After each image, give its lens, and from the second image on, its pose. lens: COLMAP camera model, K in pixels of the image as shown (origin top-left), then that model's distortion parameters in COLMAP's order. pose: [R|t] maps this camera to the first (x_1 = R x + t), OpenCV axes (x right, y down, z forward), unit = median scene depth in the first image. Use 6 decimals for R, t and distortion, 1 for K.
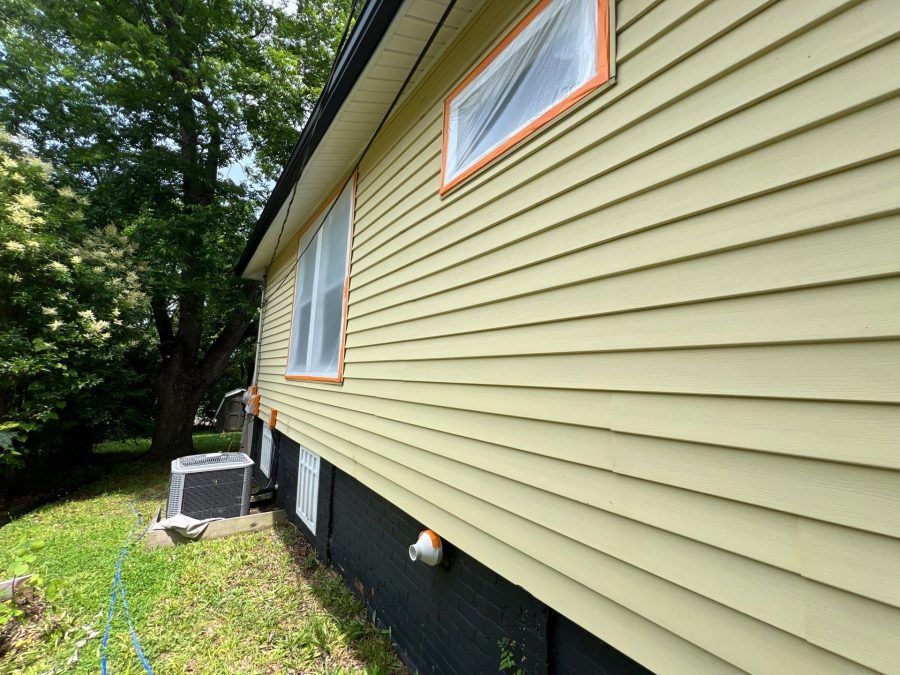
lens RADIAL K [[354.3, 0, 453.7], [0, 354.3, 338.4], [0, 0, 1]] dist [0.002011, 0.000394]
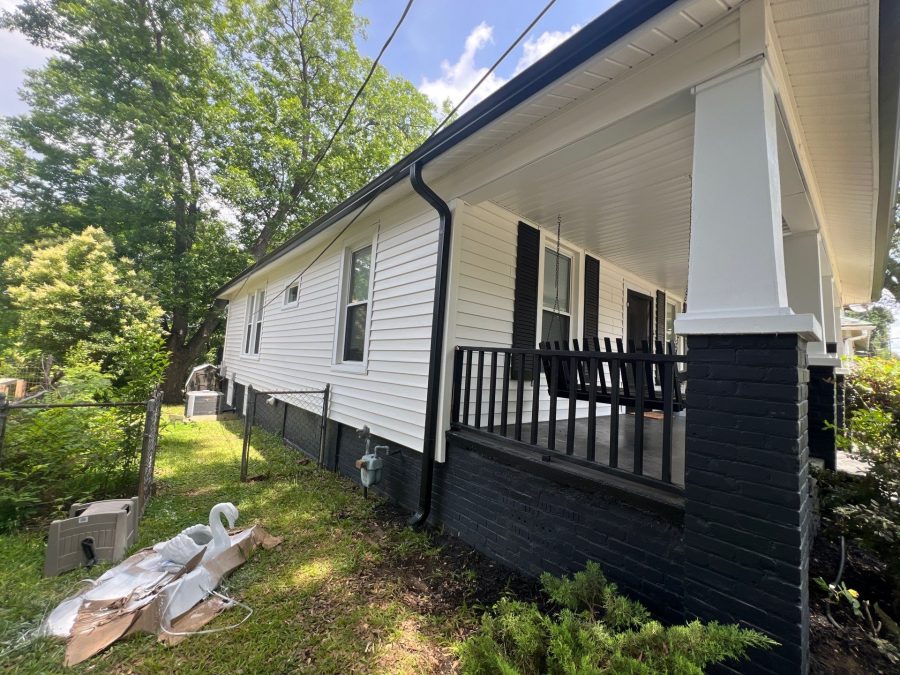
lens RADIAL K [[354.3, 0, 453.7], [0, 354.3, 338.4], [0, 0, 1]] dist [0.002011, 0.000394]
pose [[0.996480, 0.036875, 0.075288, 0.650586], [-0.039491, 0.998656, 0.033565, -0.131859], [-0.073949, -0.036420, 0.996597, -1.234565]]
